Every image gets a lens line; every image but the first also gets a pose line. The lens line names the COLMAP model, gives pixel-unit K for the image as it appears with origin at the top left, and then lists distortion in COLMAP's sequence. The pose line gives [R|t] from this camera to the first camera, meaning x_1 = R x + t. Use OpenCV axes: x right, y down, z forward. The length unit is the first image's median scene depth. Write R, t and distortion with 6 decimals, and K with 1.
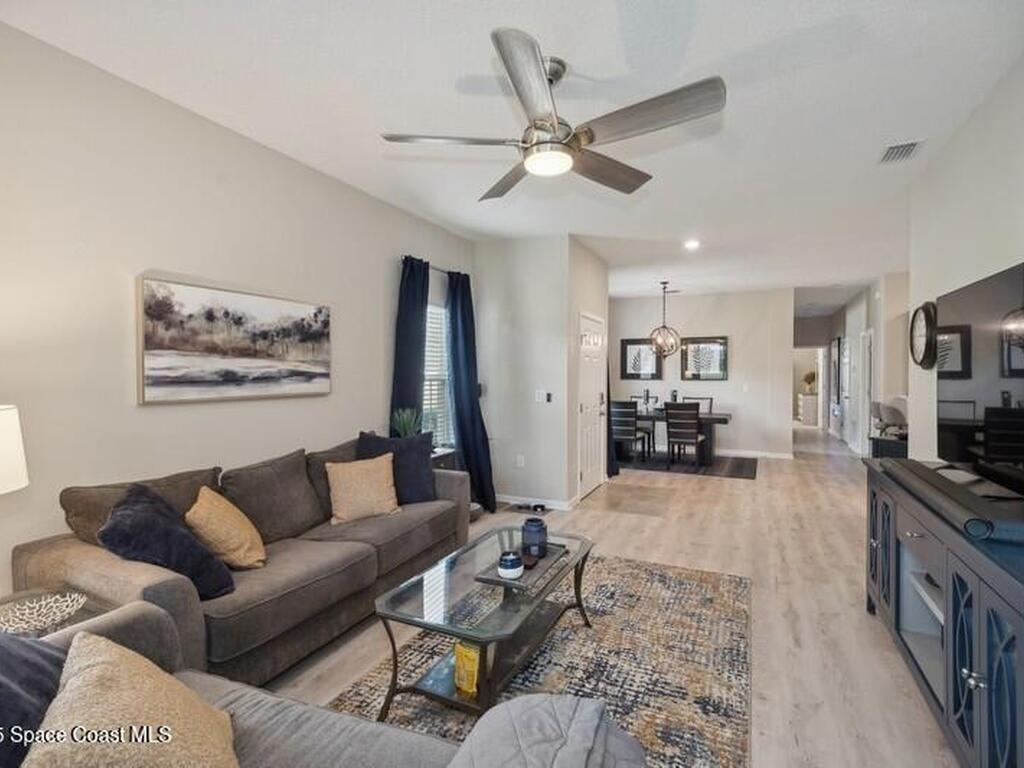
lens RADIAL K [[501.6, 0, 510.5], [0, 501.6, 381.1], [0, 0, 1]] dist [0.004847, 0.000920]
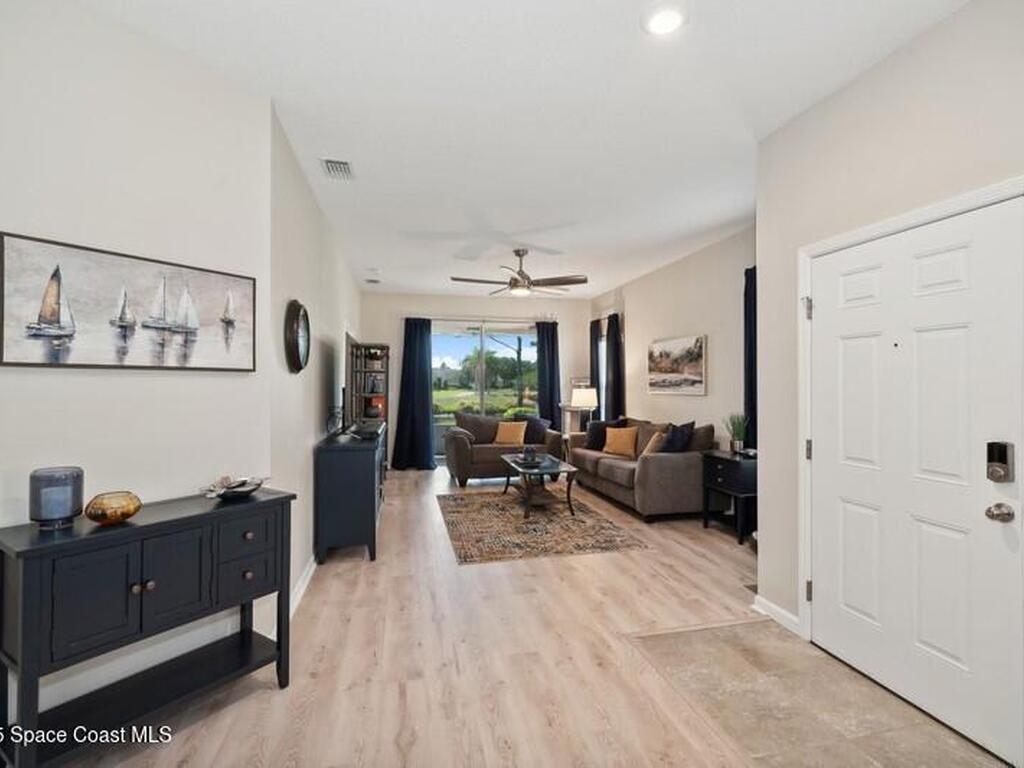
lens RADIAL K [[501.6, 0, 510.5], [0, 501.6, 381.1], [0, 0, 1]] dist [0.004847, 0.000920]
pose [[-0.788293, -0.003211, -0.615292, 1.099585], [-0.009415, 0.999932, 0.006843, -0.020478], [0.615228, 0.011187, -0.788270, 1.992275]]
